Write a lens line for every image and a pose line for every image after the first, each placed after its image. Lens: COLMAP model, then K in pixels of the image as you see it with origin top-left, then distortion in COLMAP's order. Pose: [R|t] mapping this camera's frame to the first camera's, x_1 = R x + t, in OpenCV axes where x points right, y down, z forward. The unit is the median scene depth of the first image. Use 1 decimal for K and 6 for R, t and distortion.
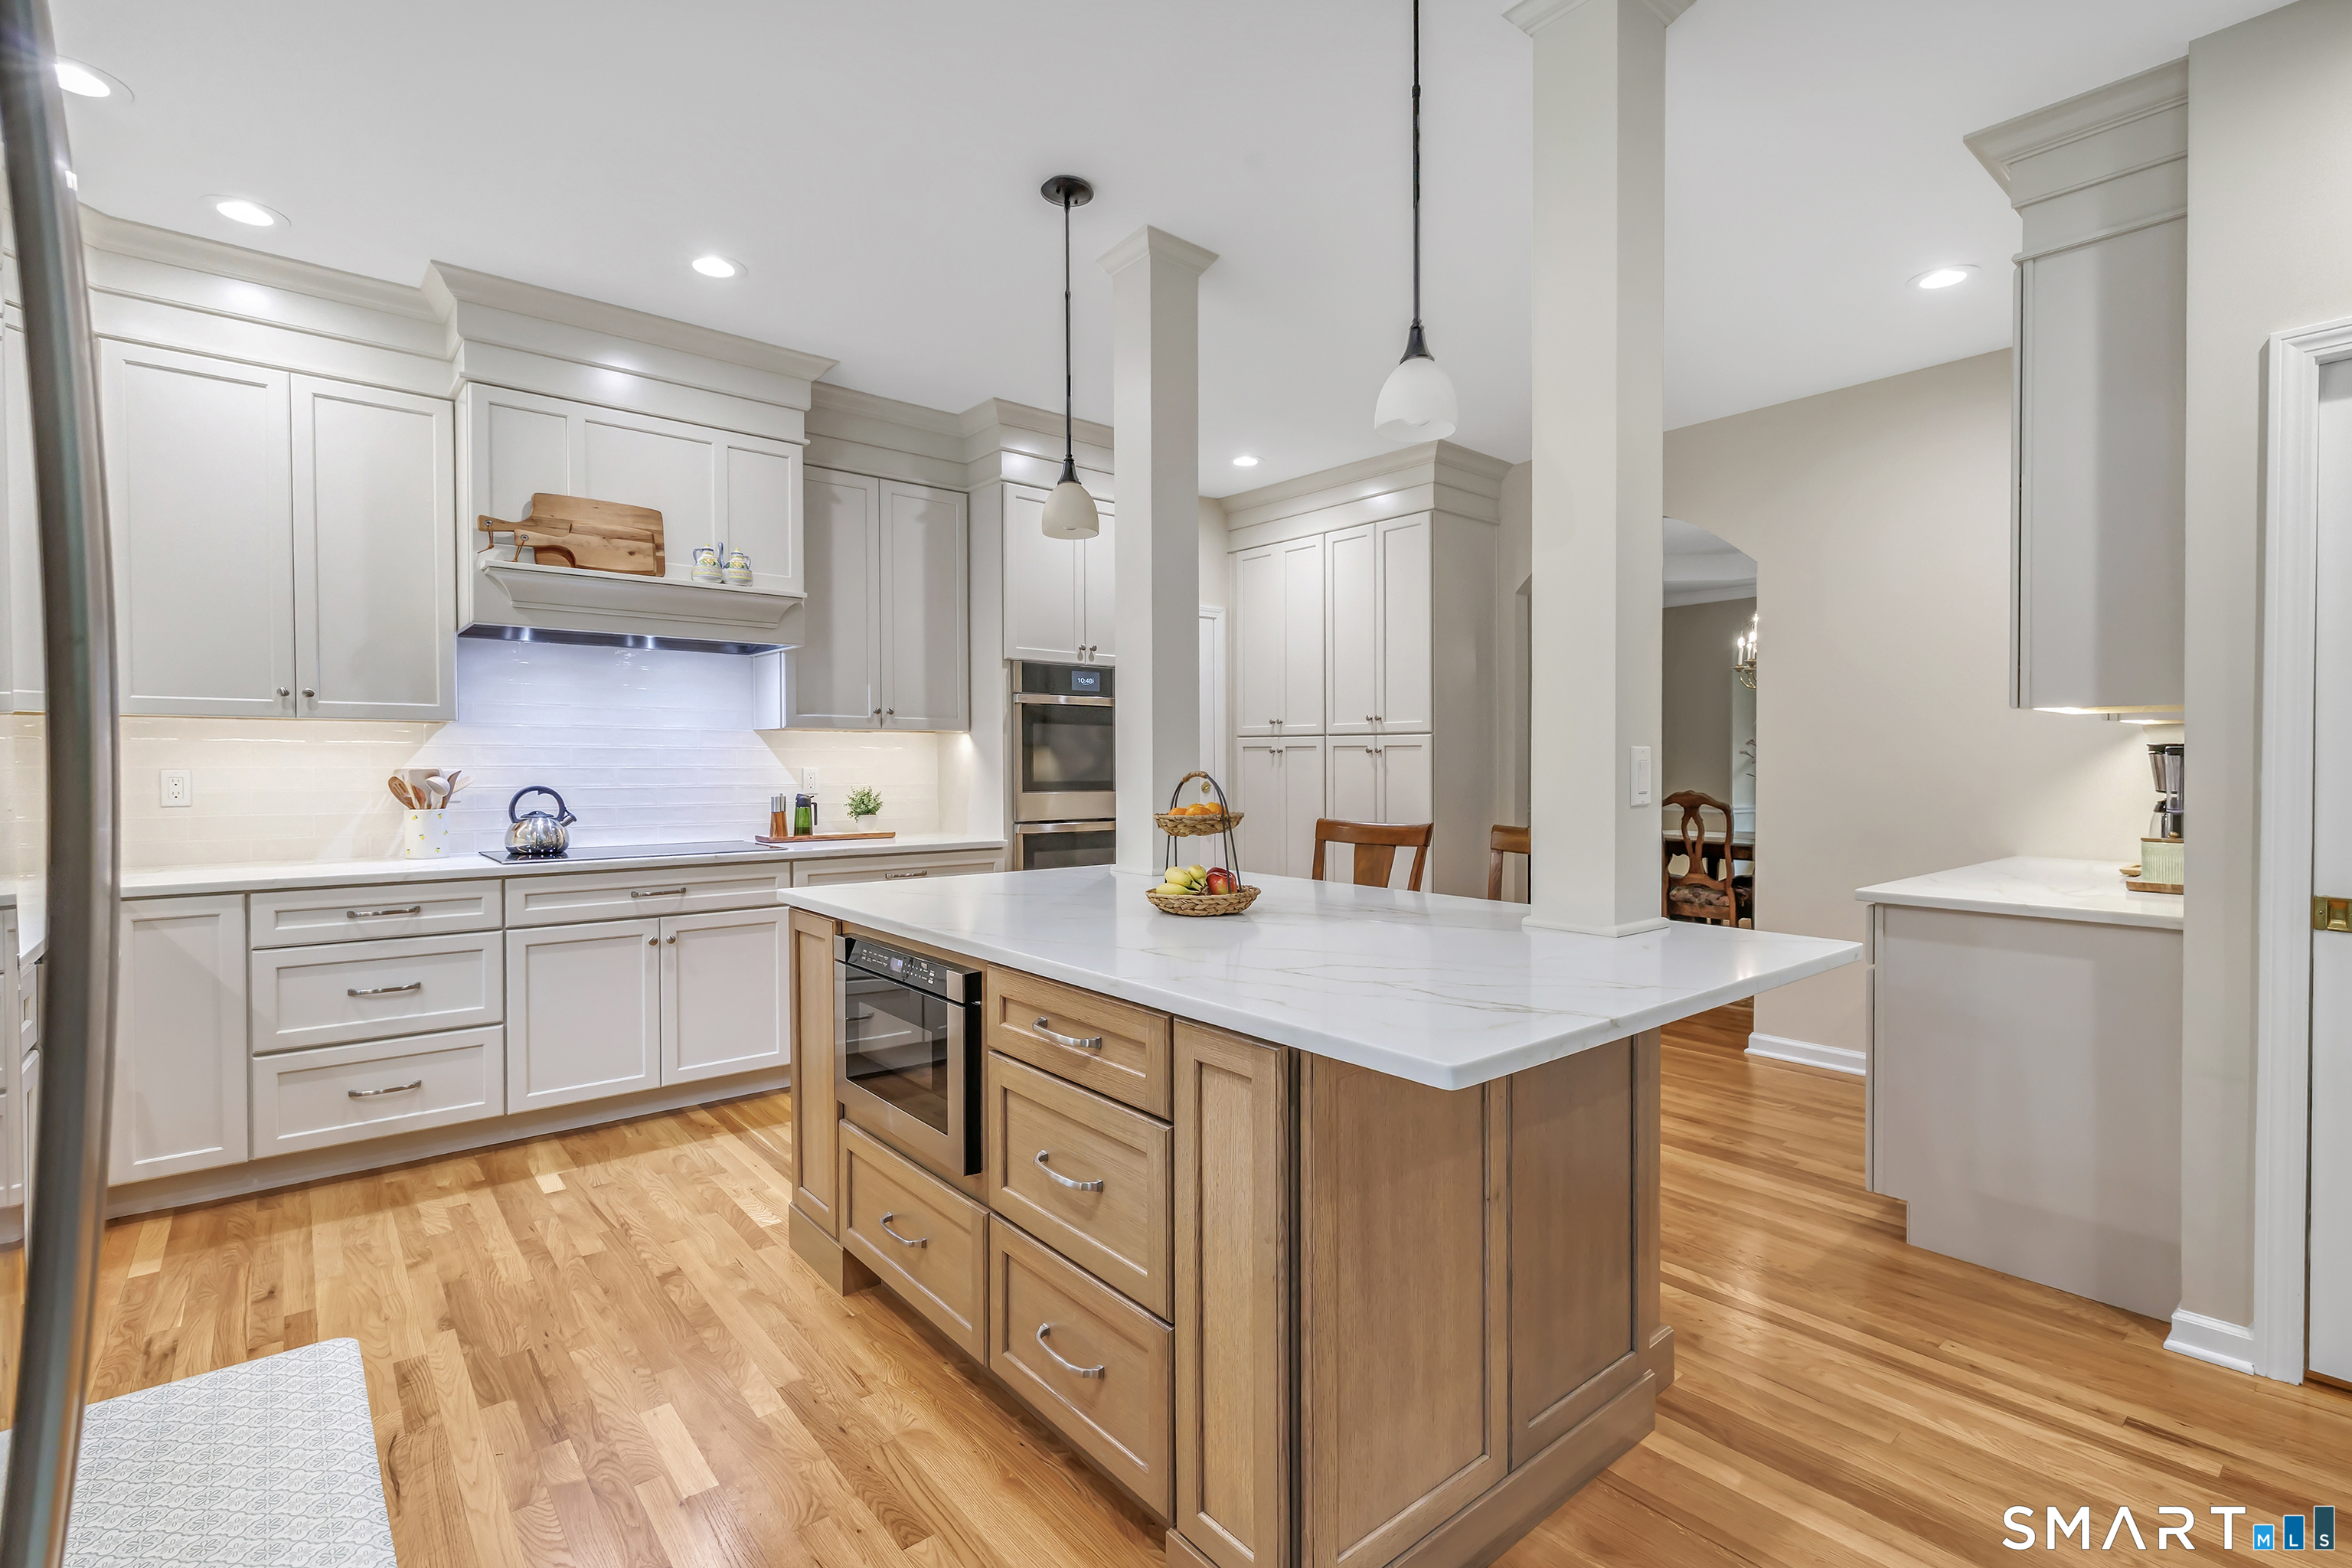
lens RADIAL K [[1060.7, 0, 1171.9], [0, 1060.7, 770.1], [0, 0, 1]] dist [-0.008680, 0.000760]
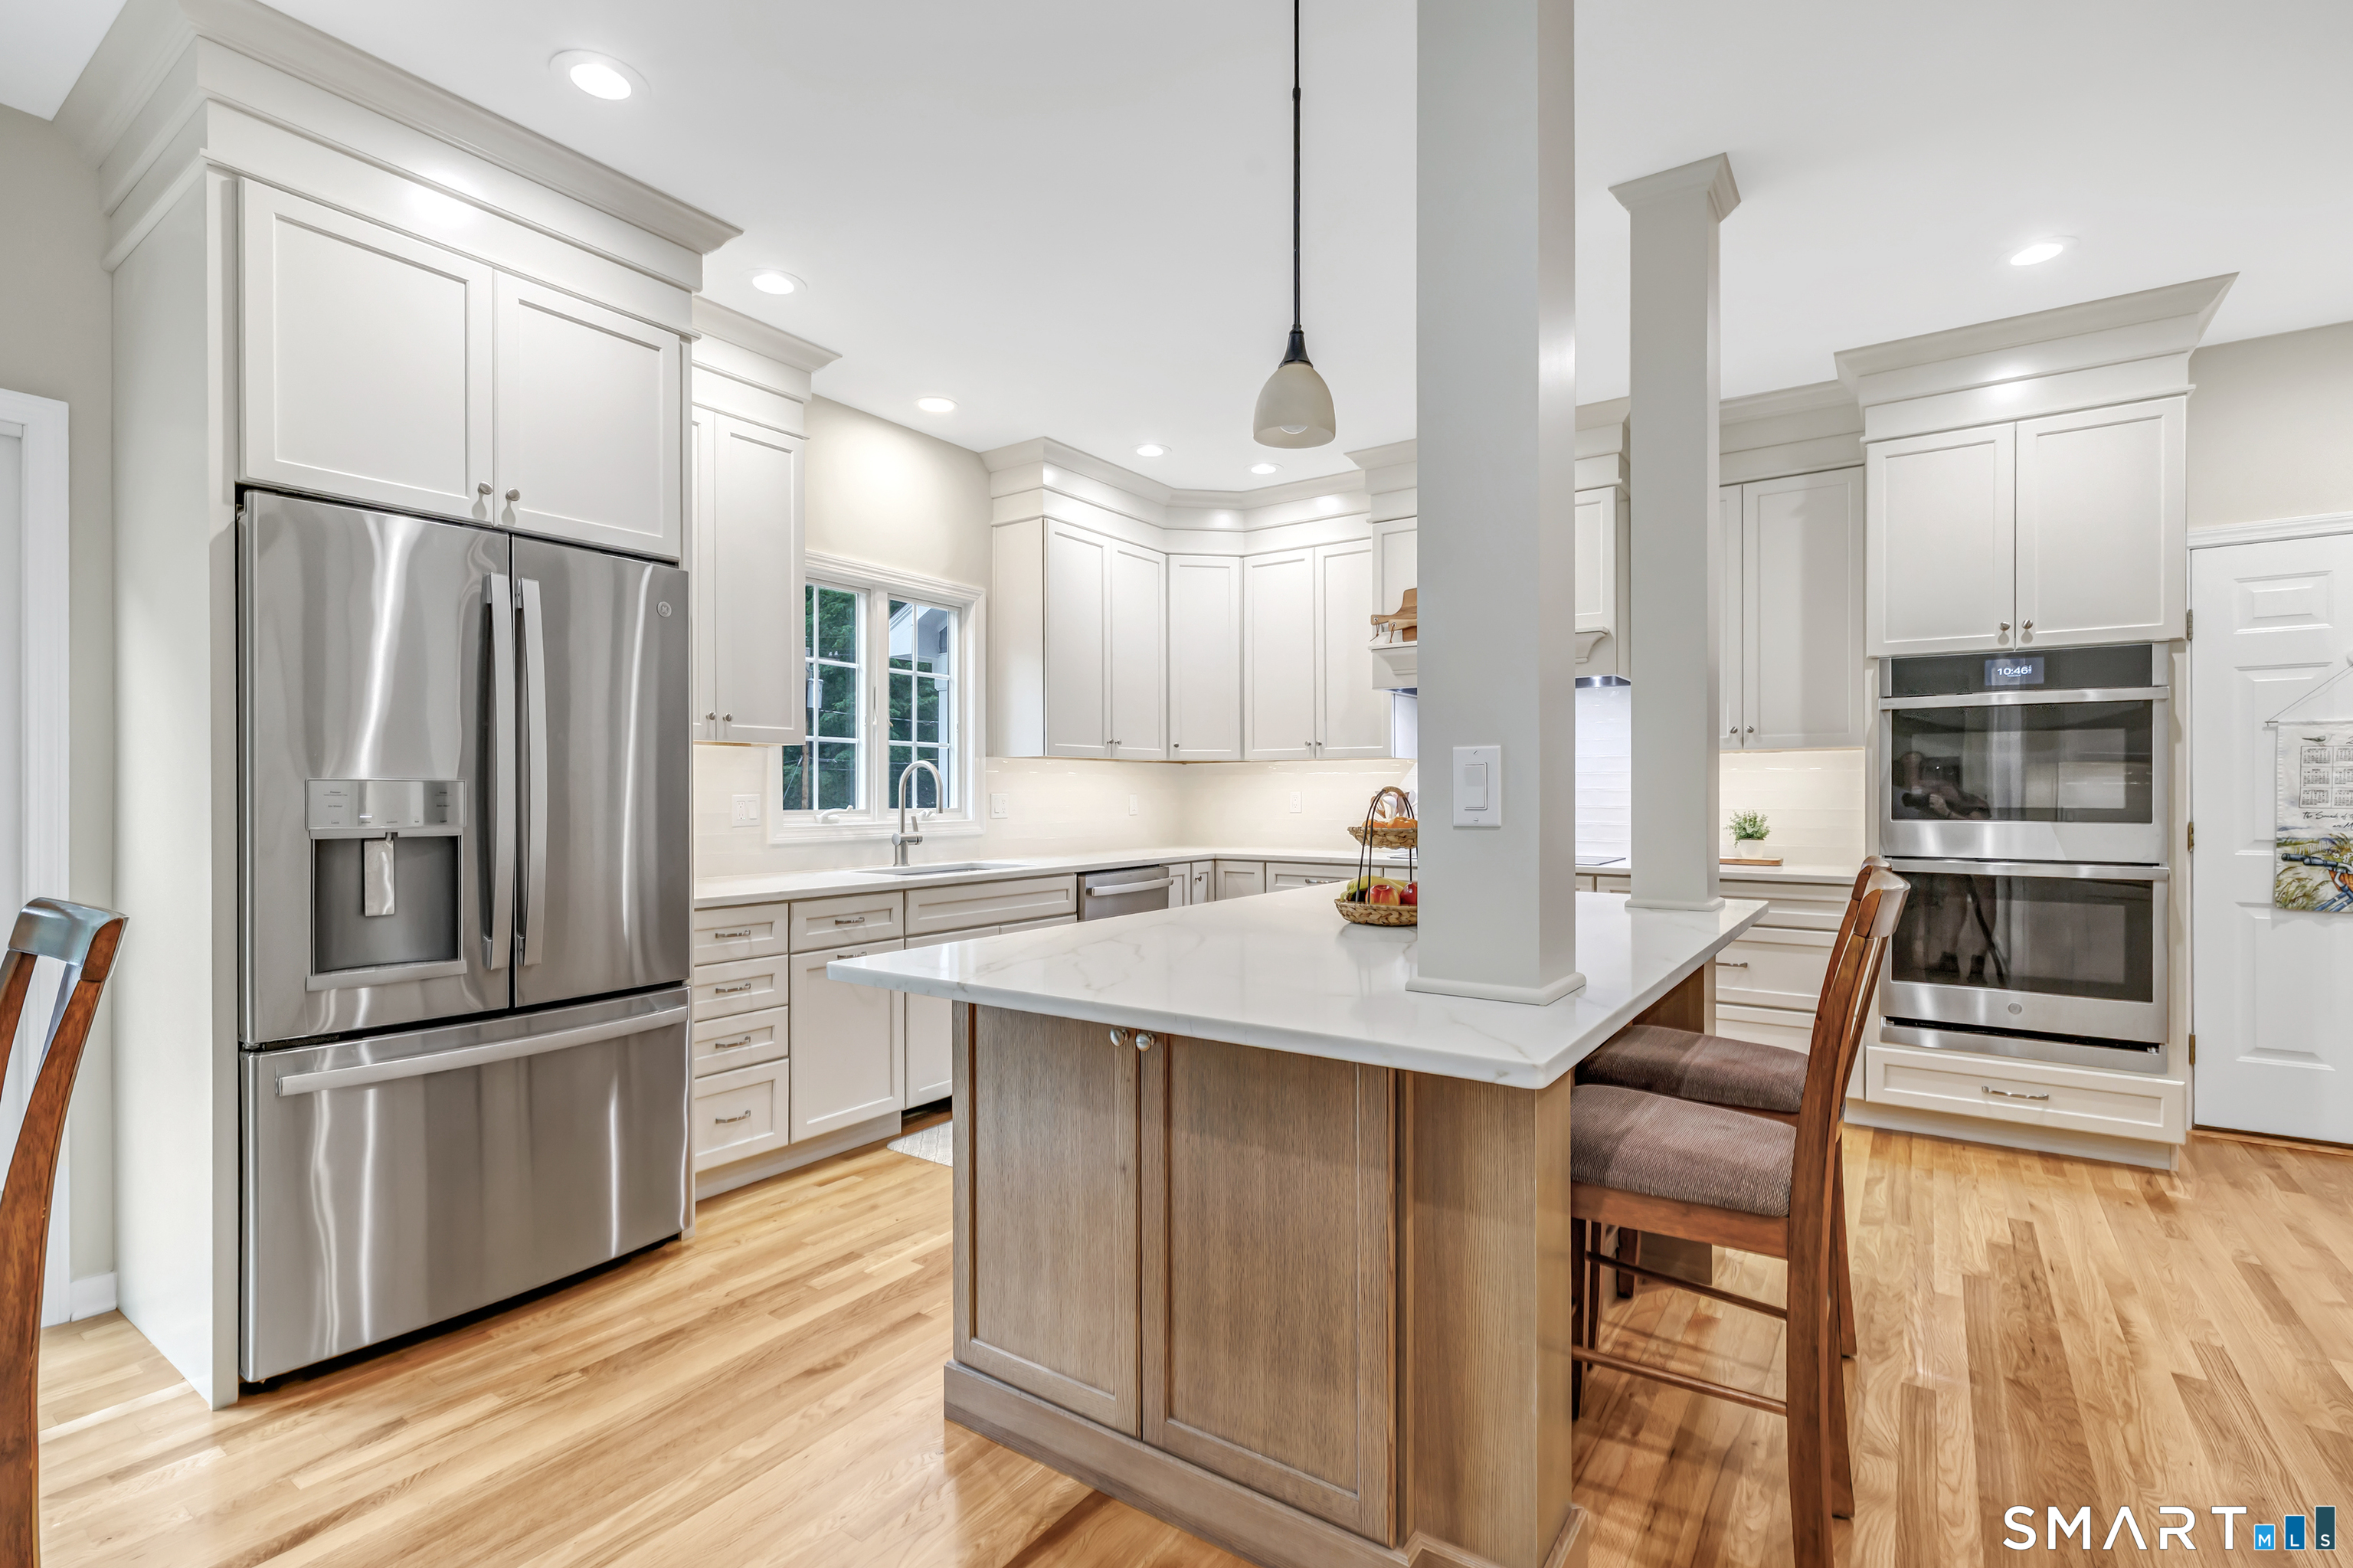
lens RADIAL K [[1061.2, 0, 1235.9], [0, 1061.2, 816.1], [0, 0, 1]] dist [-0.008680, 0.000760]
pose [[0.295200, 0.018578, -0.955255, 0.486844], [-0.005697, 0.999827, 0.017684, 0.007416], [0.955419, 0.000222, 0.295255, 0.279868]]
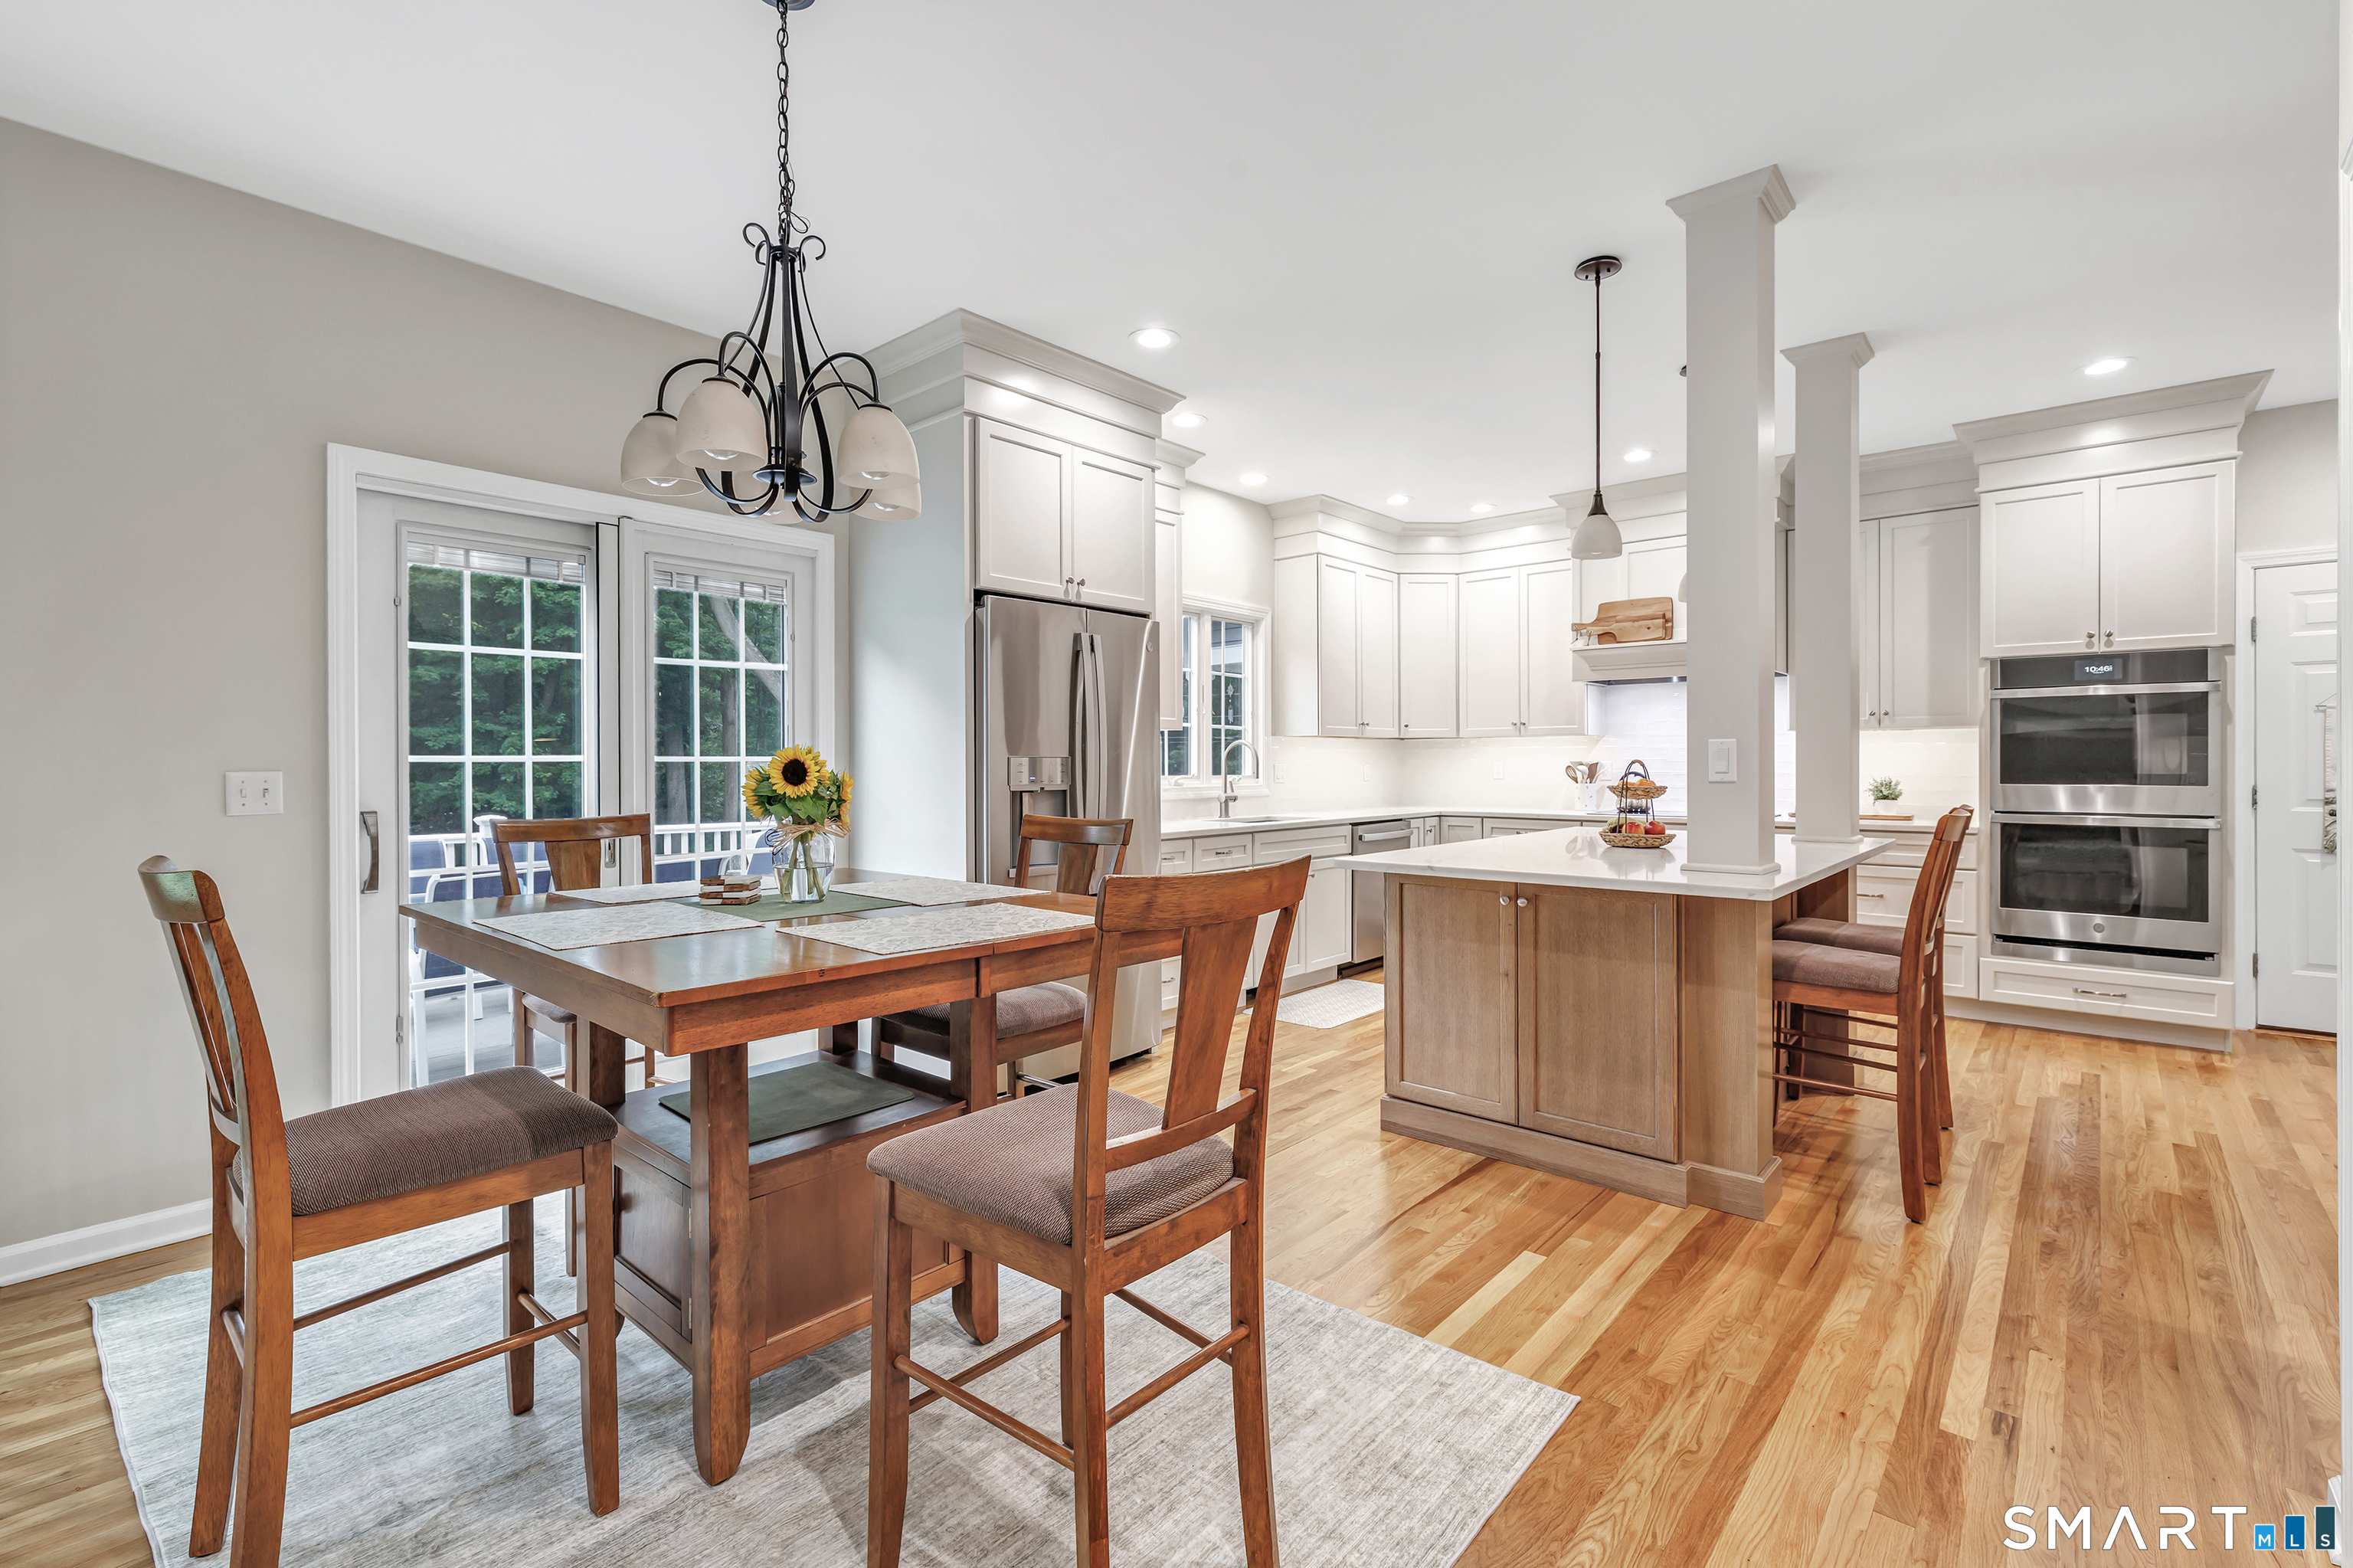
lens RADIAL K [[1061.2, 0, 1232.7], [0, 1061.2, 783.7], [0, 0, 1]] dist [-0.008680, 0.000760]
pose [[0.189815, 0.016504, -0.981681, 0.749524], [-0.004531, 0.999863, 0.015933, 0.008651], [0.981809, 0.001424, 0.189864, 0.048677]]
